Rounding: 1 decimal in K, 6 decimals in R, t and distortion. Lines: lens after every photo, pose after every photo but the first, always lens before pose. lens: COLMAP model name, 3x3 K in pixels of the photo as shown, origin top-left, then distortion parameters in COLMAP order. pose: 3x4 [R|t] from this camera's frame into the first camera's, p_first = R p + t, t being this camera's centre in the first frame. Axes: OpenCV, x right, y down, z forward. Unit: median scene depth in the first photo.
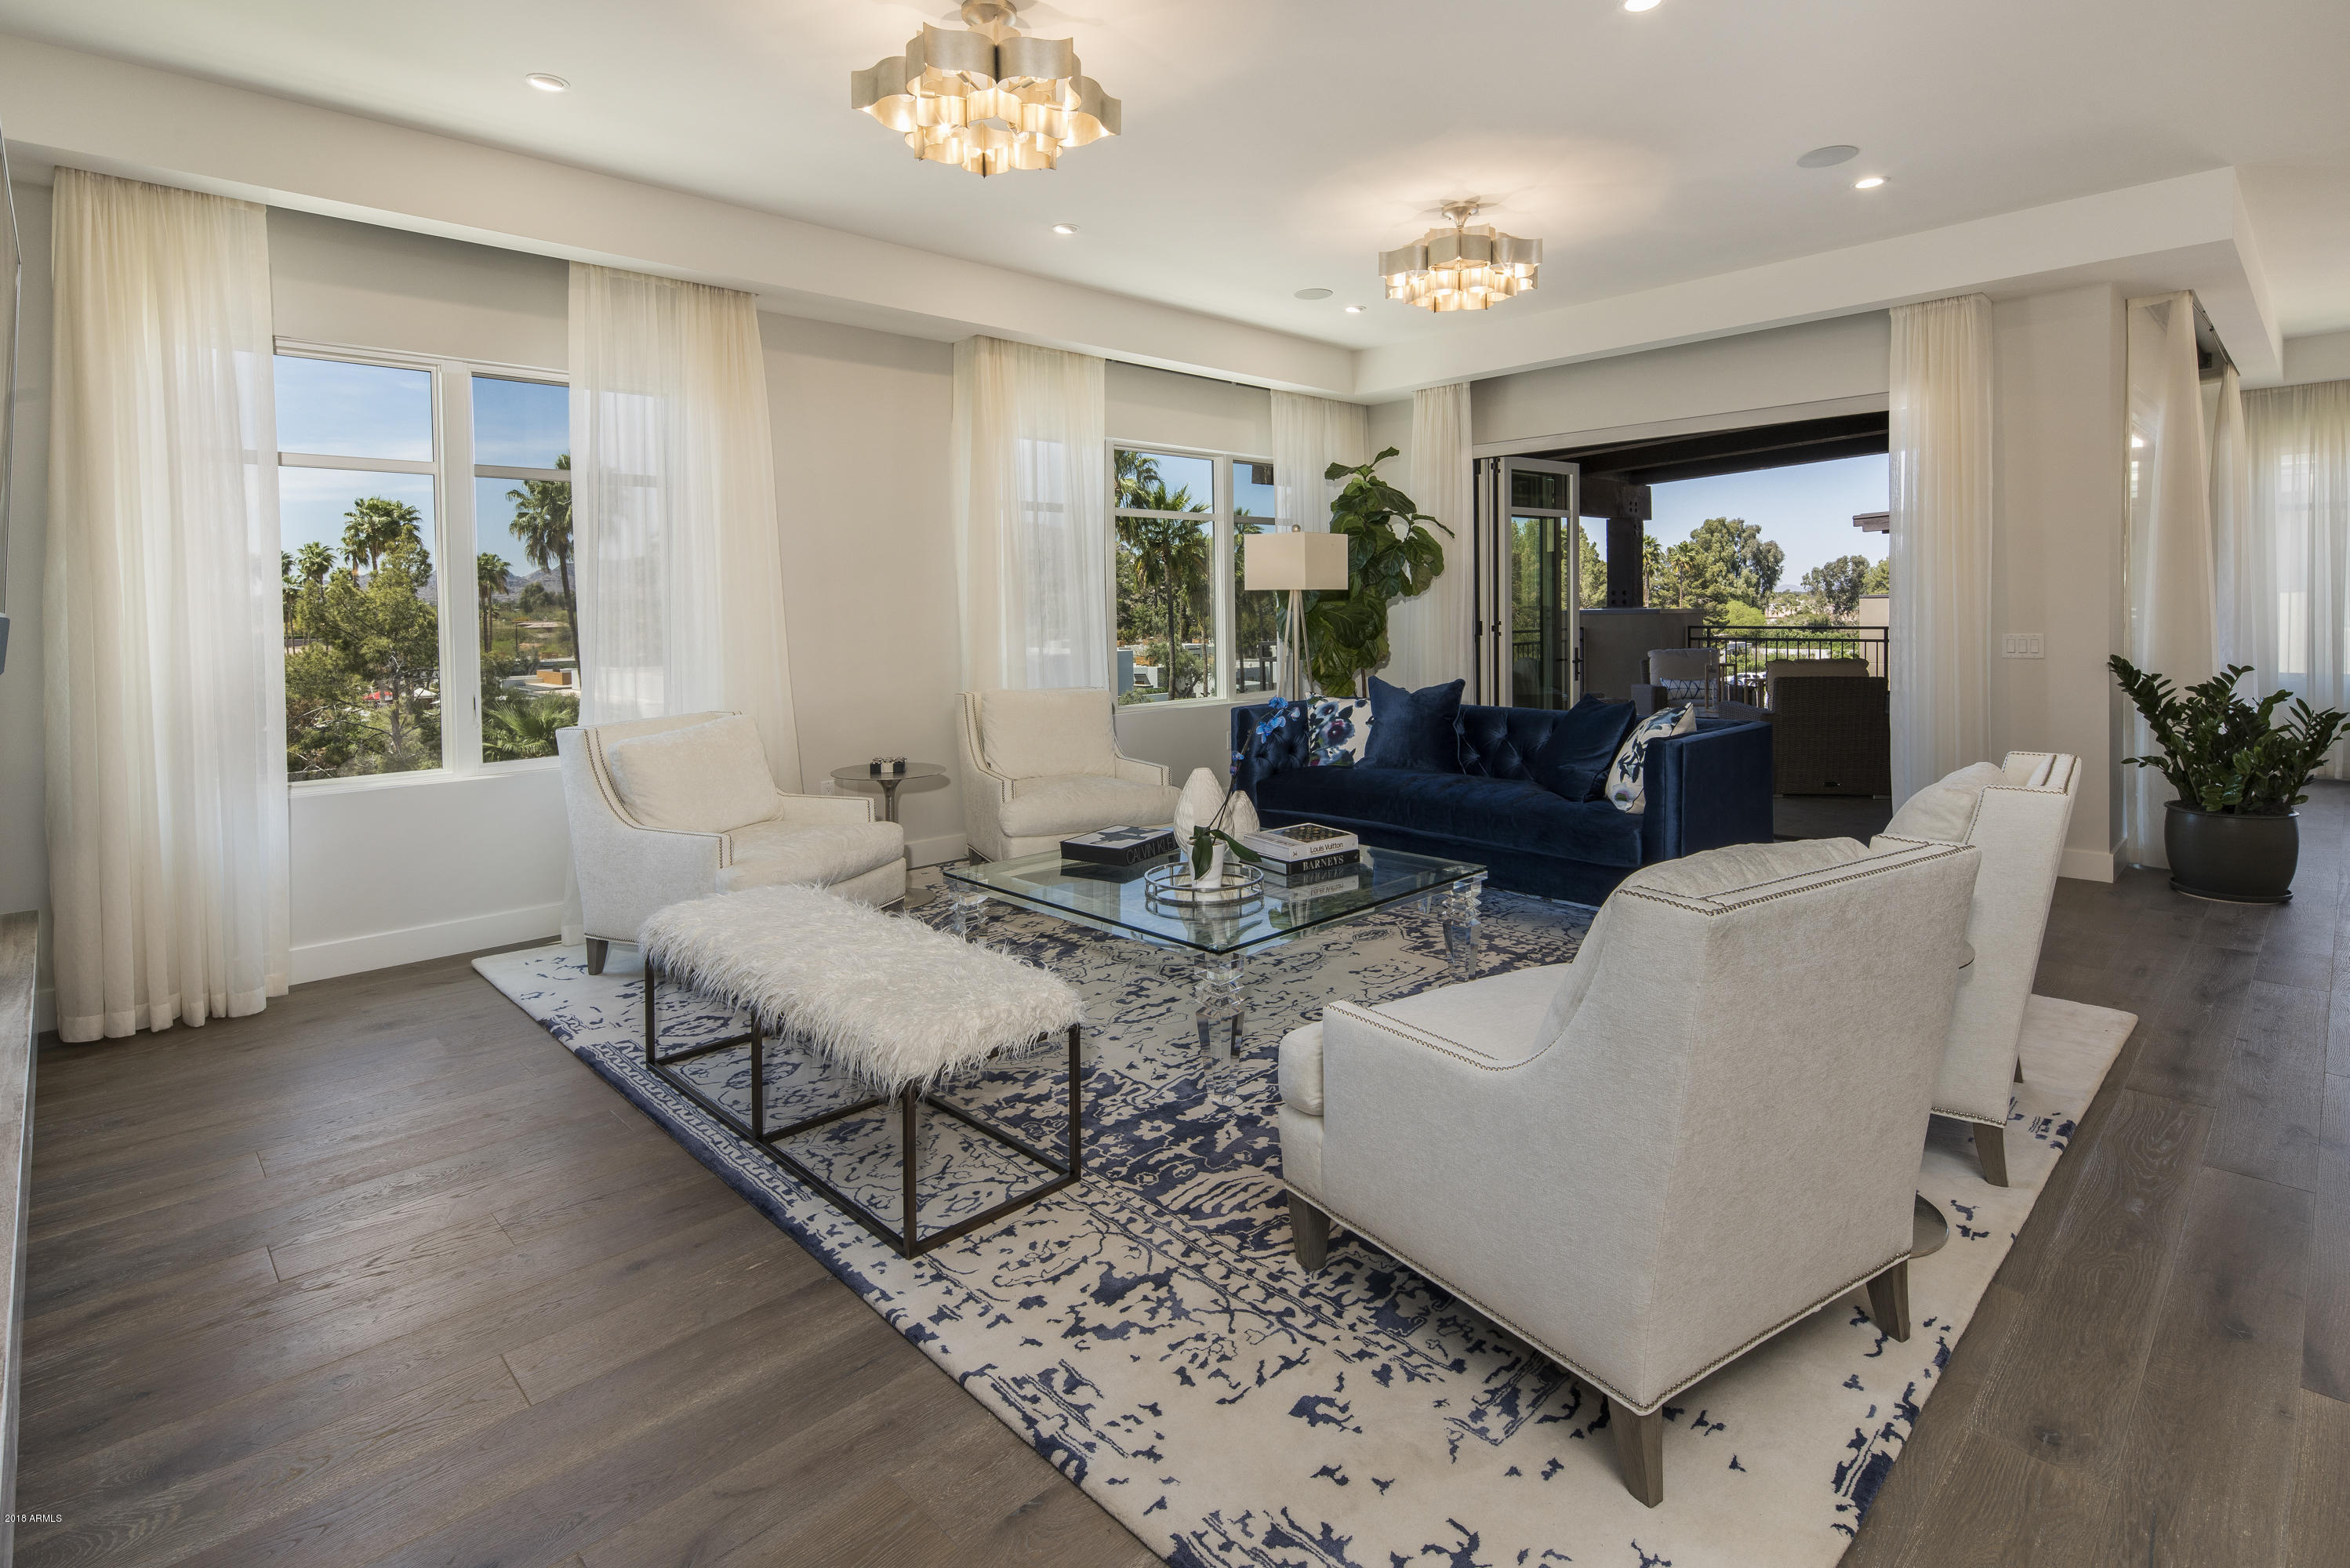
lens RADIAL K [[1160.3, 0, 1179.1], [0, 1160.3, 650.5], [0, 0, 1]] dist [-0.000757, 0.000579]
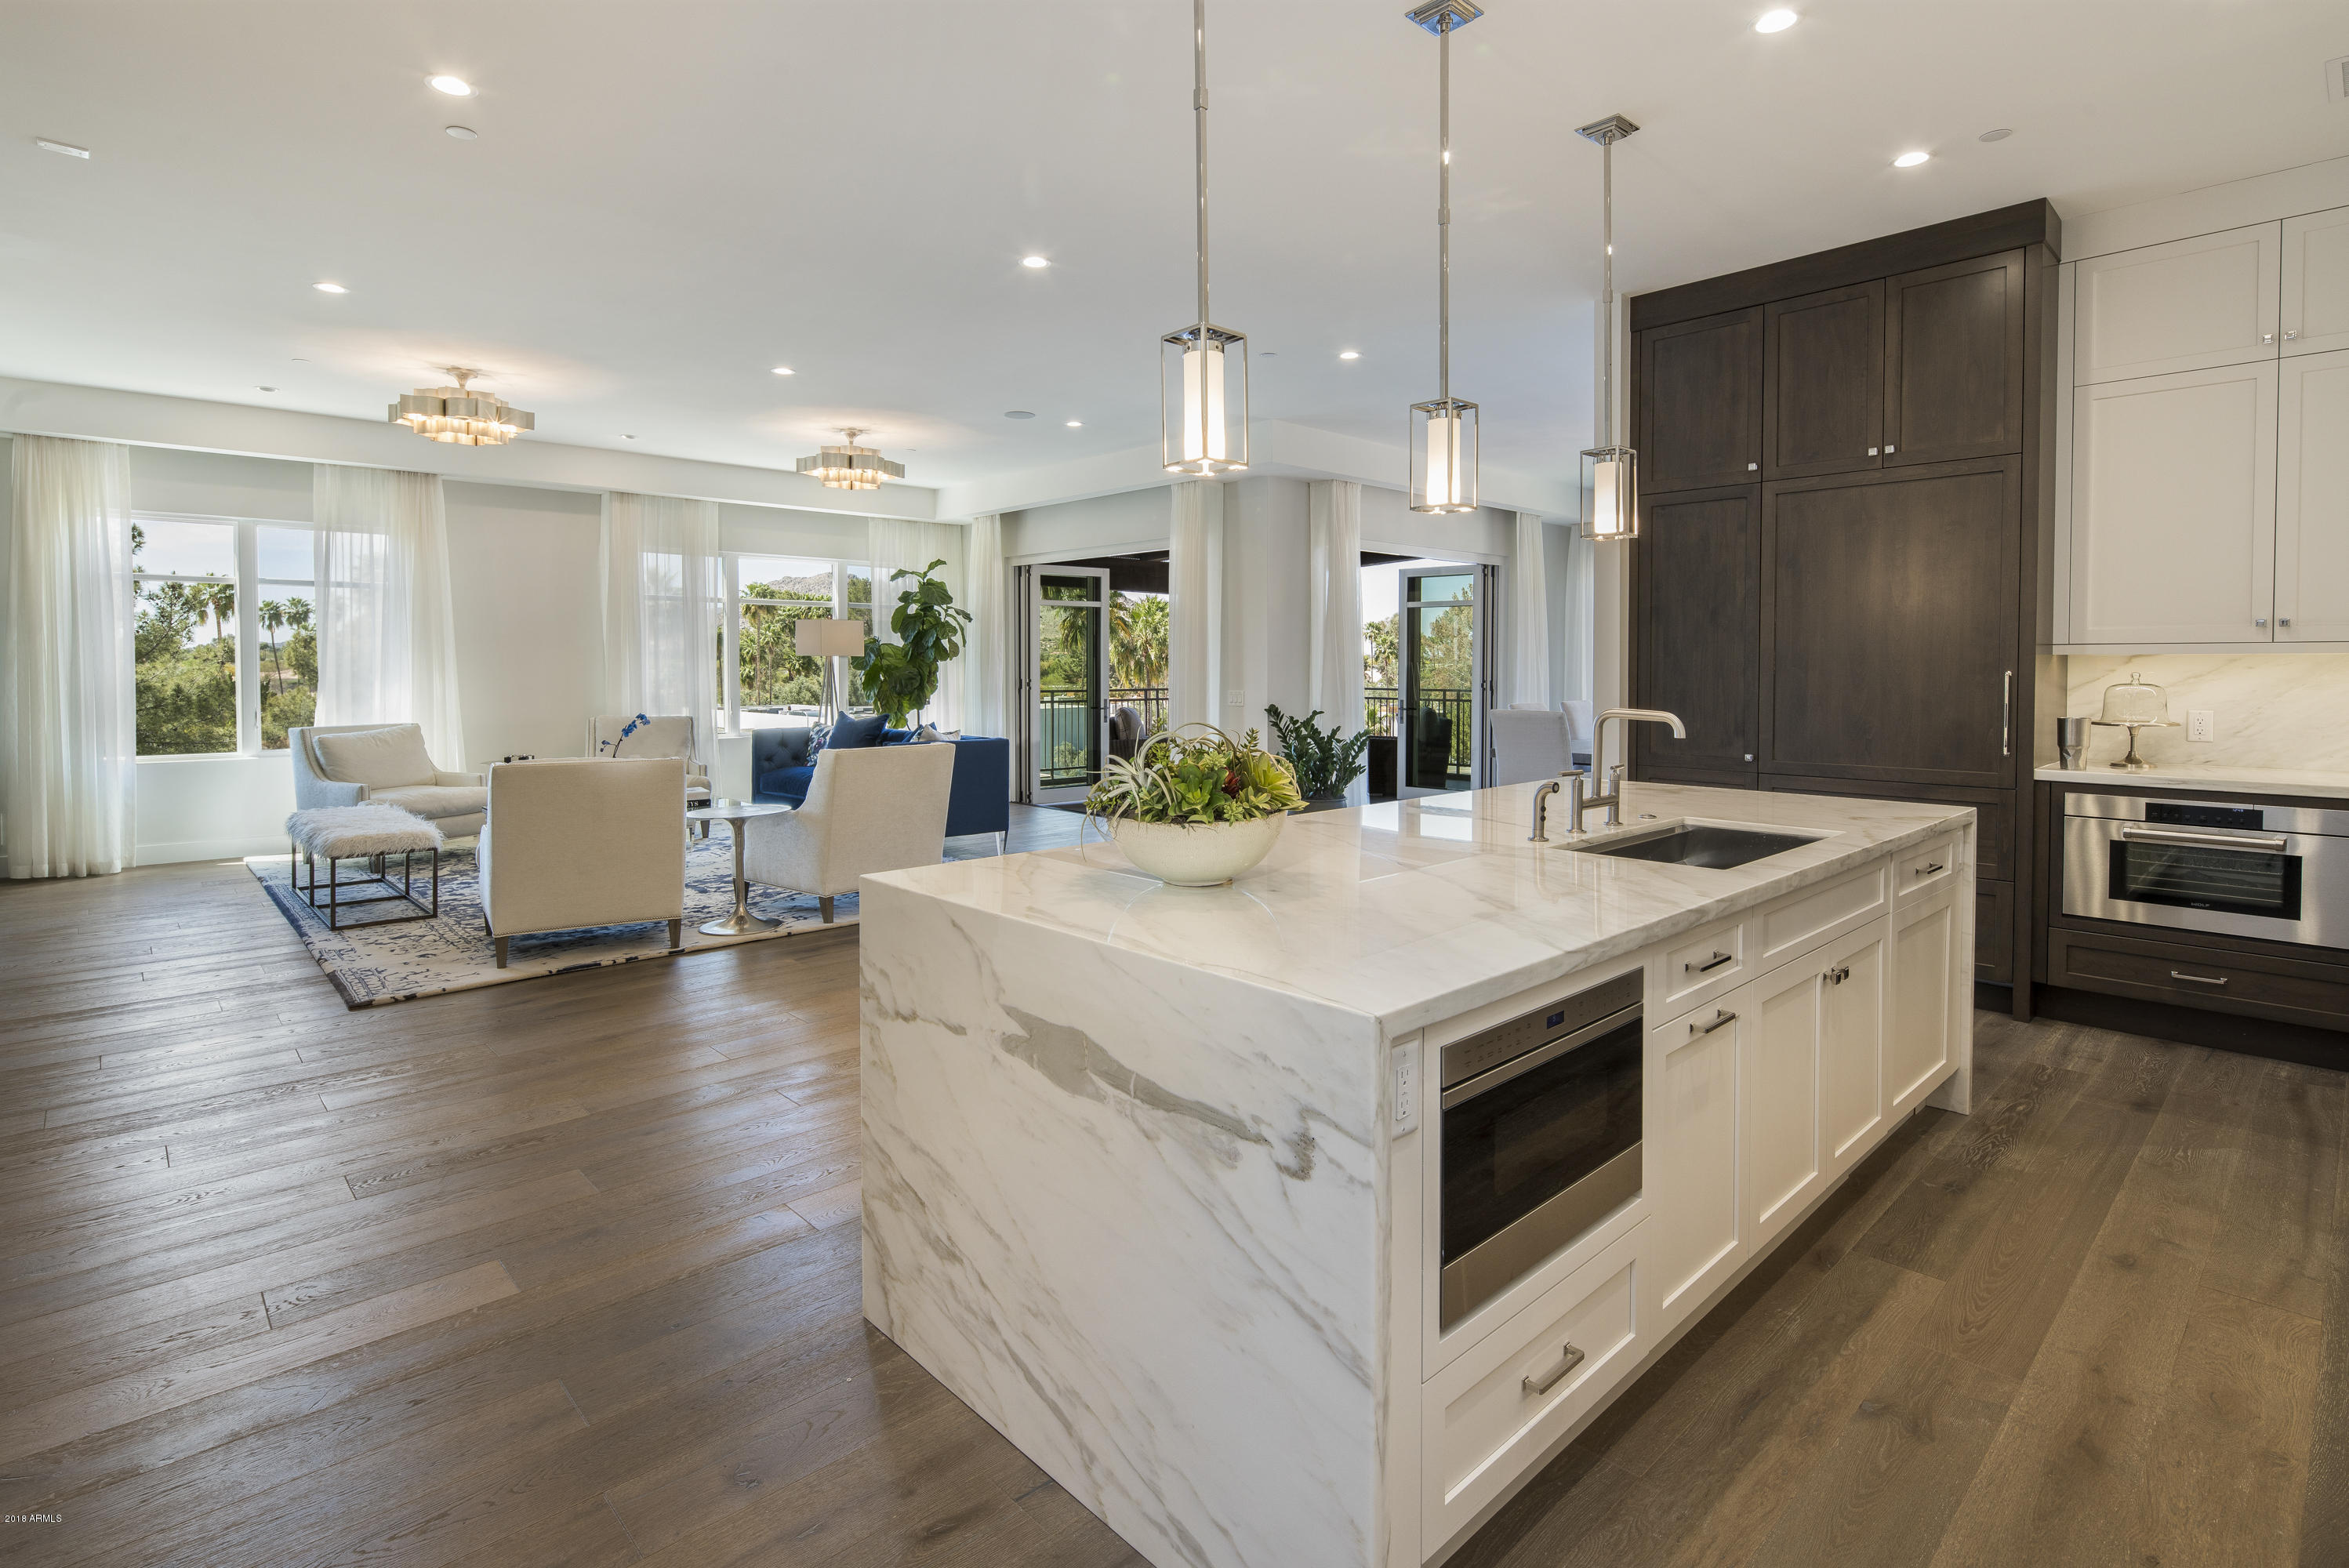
lens RADIAL K [[1147.6, 0, 1175.6], [0, 1147.6, 679.2], [0, 0, 1]] dist [0.000412, 0.000233]
pose [[0.999670, 0.019281, -0.016997, 0.704656], [-0.019699, 0.999500, -0.024742, 0.010946], [0.016511, 0.025068, 0.999549, -0.620156]]
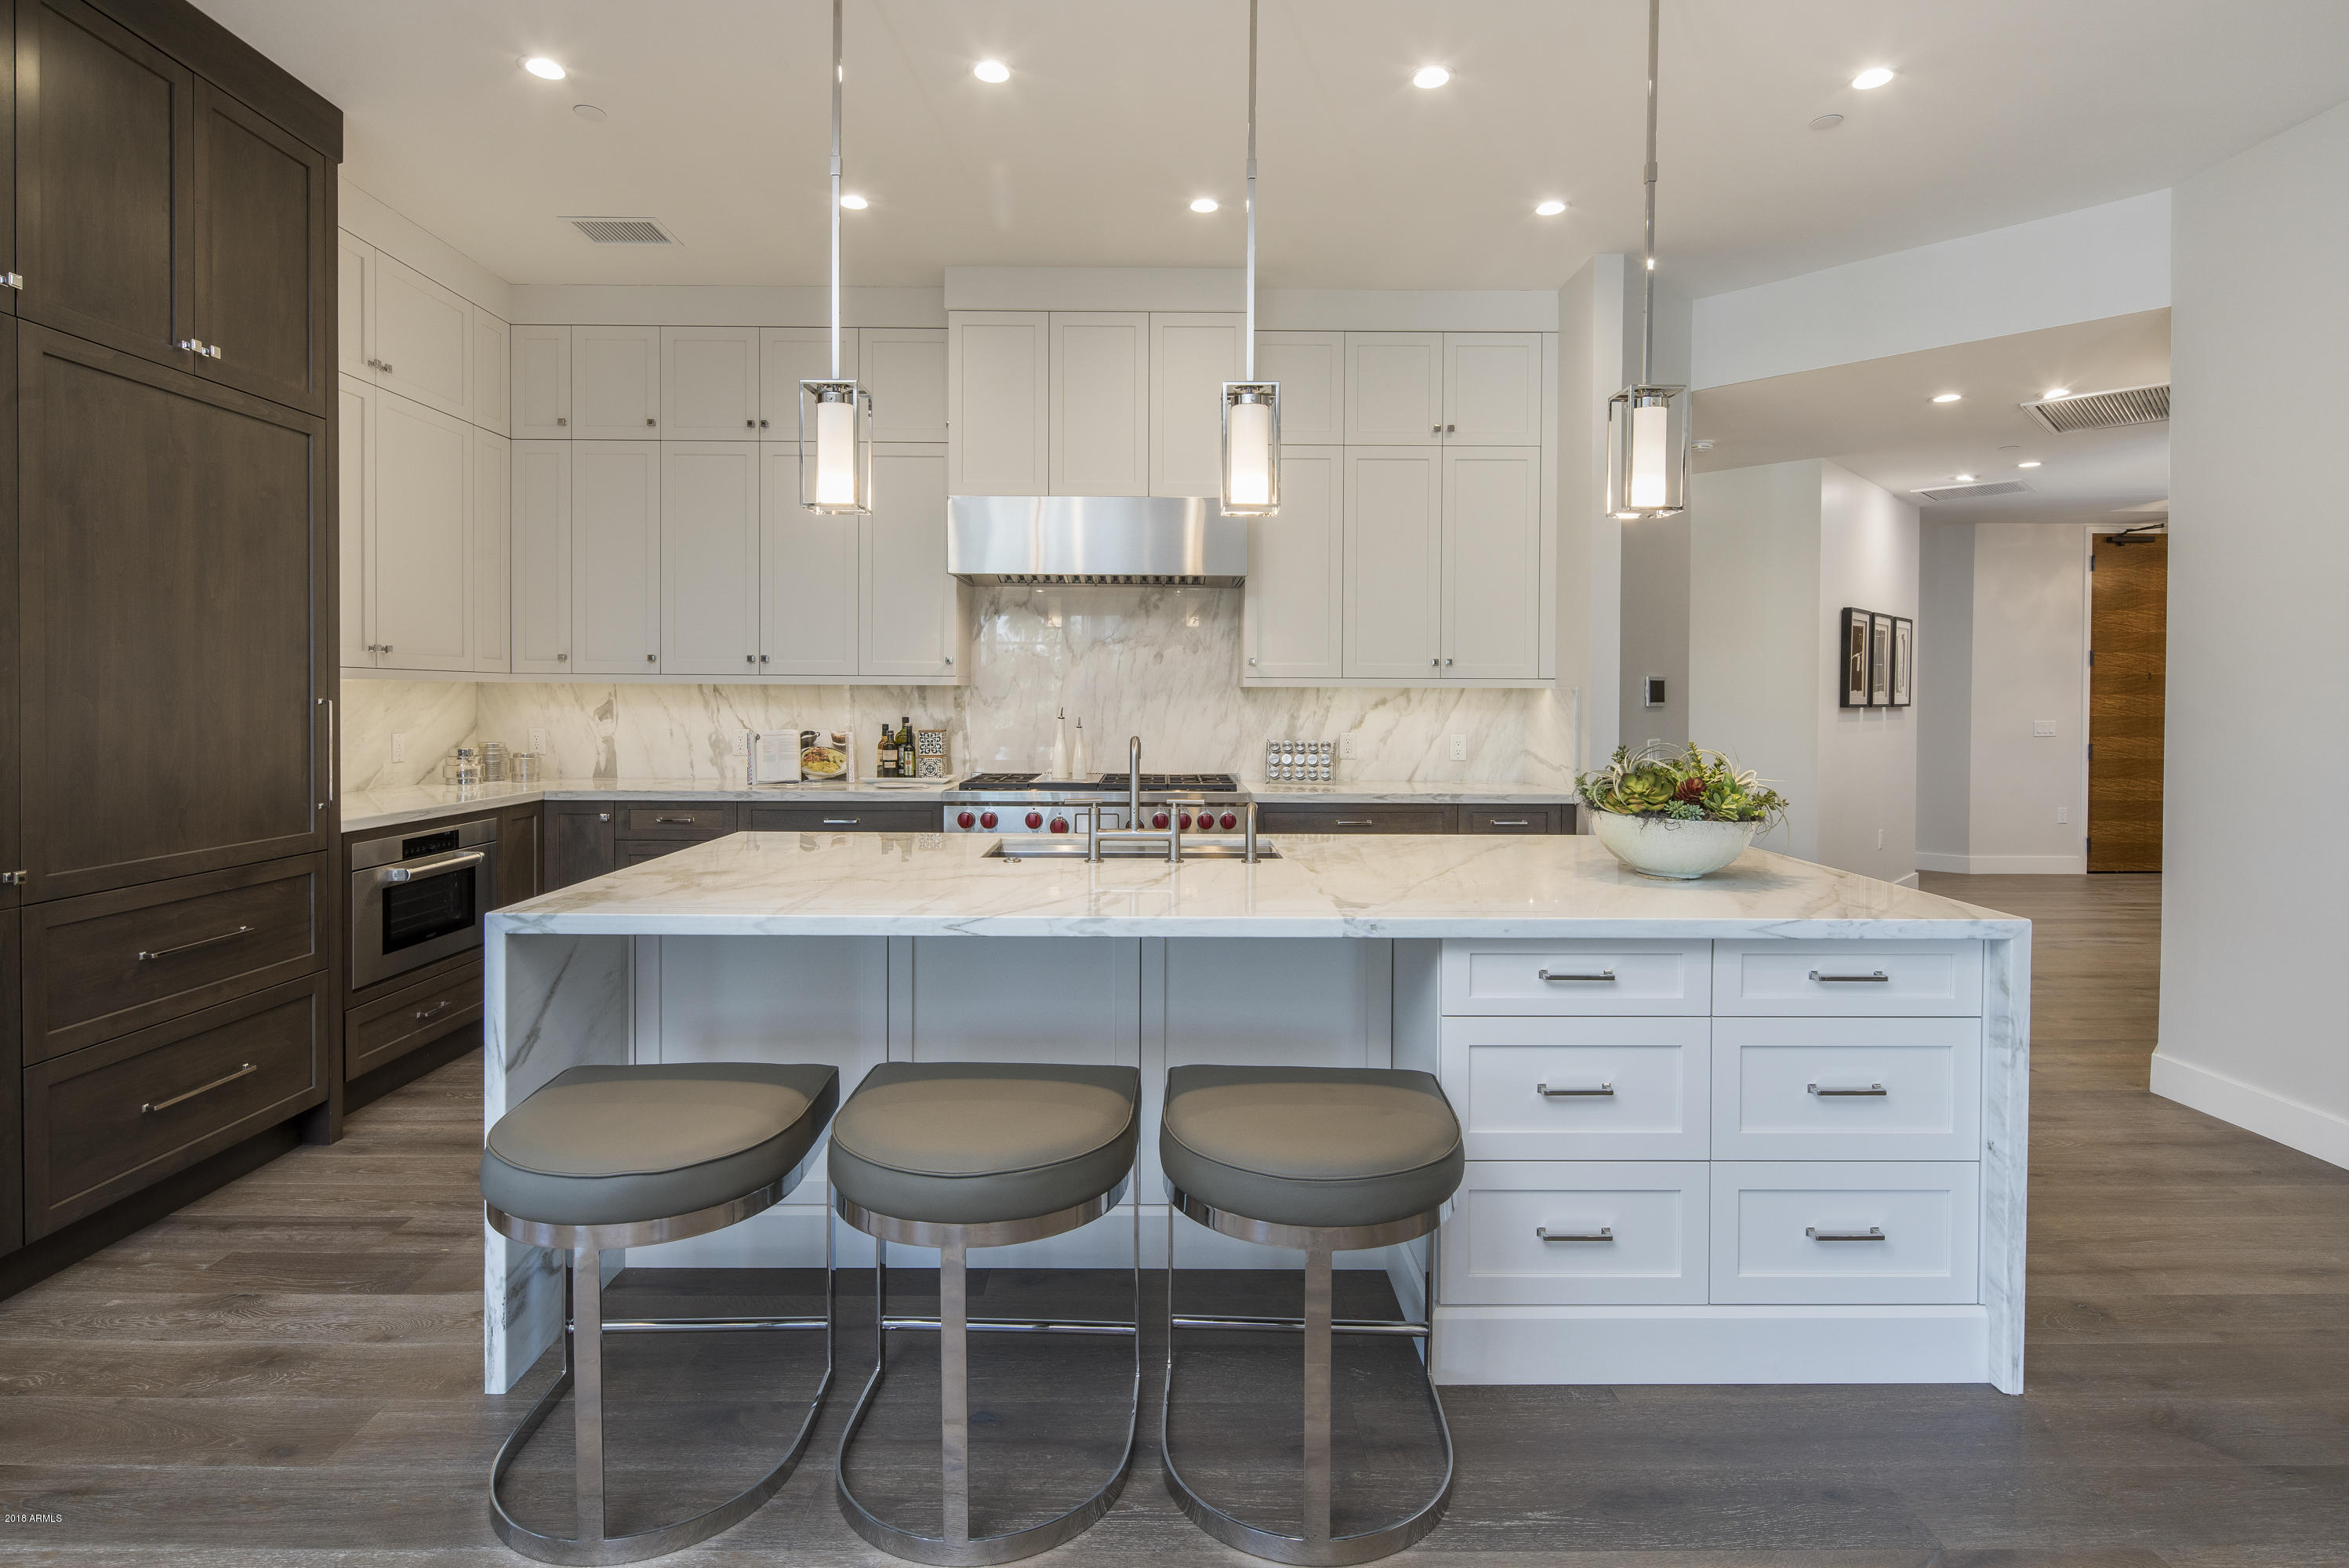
lens RADIAL K [[1142.4, 0, 1163.0], [0, 1142.4, 711.6], [0, 0, 1]] dist [-0.004587, -0.000638]
pose [[-0.721897, 0.004250, 0.691988, 0.516045], [0.032205, 0.999104, 0.027461, -0.021856], [-0.691251, 0.042109, -0.721387, 0.340691]]
